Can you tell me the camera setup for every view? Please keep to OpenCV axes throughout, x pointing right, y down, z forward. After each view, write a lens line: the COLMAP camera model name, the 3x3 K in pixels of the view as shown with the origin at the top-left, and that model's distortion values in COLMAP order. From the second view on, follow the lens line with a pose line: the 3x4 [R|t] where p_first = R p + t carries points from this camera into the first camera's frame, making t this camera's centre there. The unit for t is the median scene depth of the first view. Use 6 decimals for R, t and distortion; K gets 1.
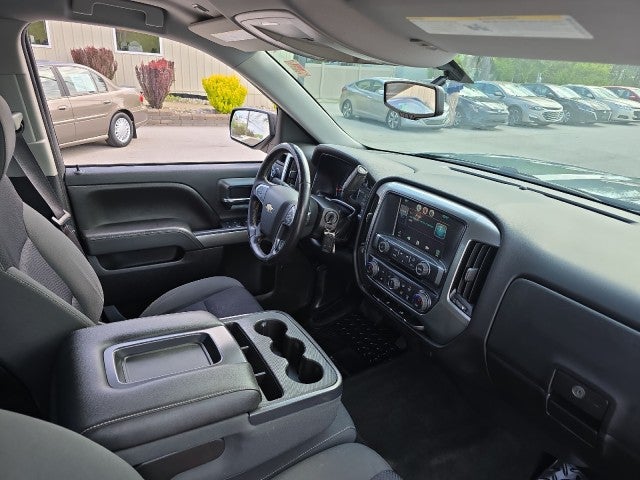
lens RADIAL K [[412.2, 0, 320.0], [0, 412.2, 240.0], [0, 0, 1]] dist [0.027157, -0.017223]
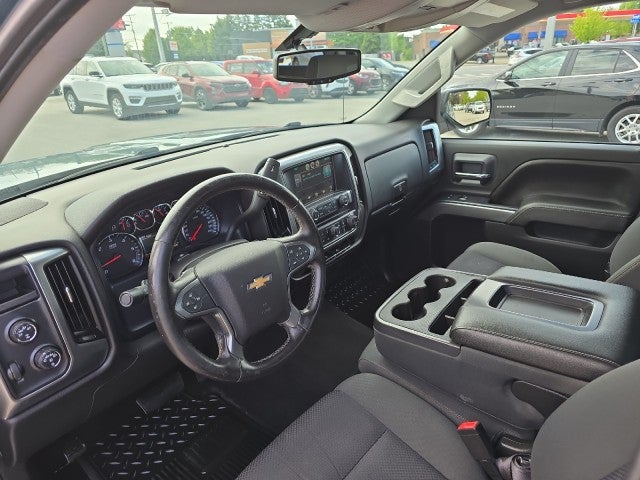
lens RADIAL K [[412.2, 0, 320.0], [0, 412.2, 240.0], [0, 0, 1]] dist [0.027157, -0.017223]
pose [[-0.347030, -0.412691, 0.842173, -0.798541], [0.389359, 0.753538, 0.529698, -0.510743], [-0.853212, 0.511729, -0.100815, 1.197829]]
